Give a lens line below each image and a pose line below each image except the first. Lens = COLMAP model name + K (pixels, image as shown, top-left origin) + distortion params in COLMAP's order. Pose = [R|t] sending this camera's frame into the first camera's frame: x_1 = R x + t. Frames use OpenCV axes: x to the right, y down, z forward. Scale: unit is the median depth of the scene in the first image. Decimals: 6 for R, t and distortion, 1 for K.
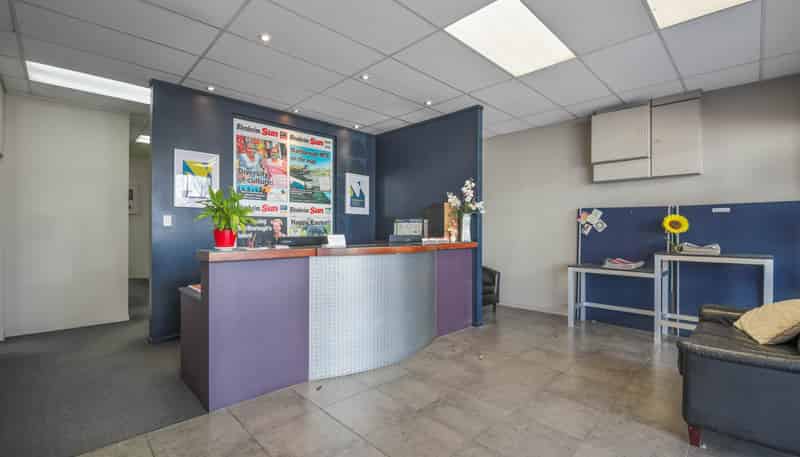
lens RADIAL K [[348.4, 0, 399.0], [0, 348.4, 235.5], [0, 0, 1]] dist [-0.004463, -0.000736]
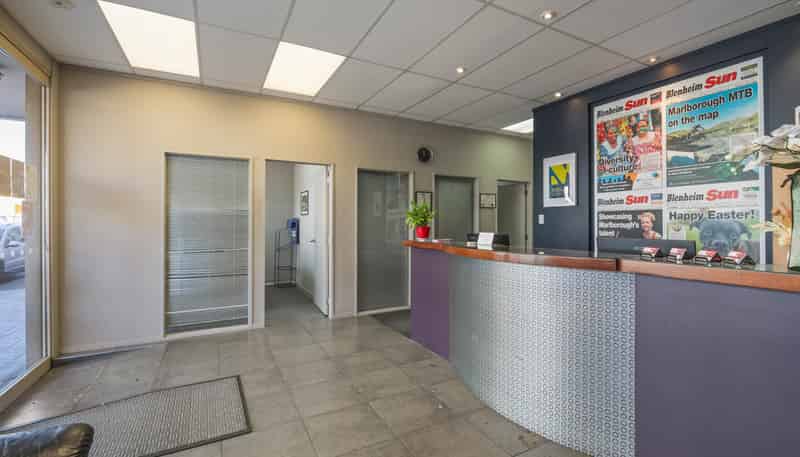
lens RADIAL K [[348.4, 0, 399.0], [0, 348.4, 221.2], [0, 0, 1]] dist [-0.004463, -0.000736]
pose [[-0.289274, -0.003247, -0.957241, 0.530487], [-0.007290, 0.999973, -0.001189, -0.024368], [0.957218, 0.006635, -0.289290, 0.711474]]
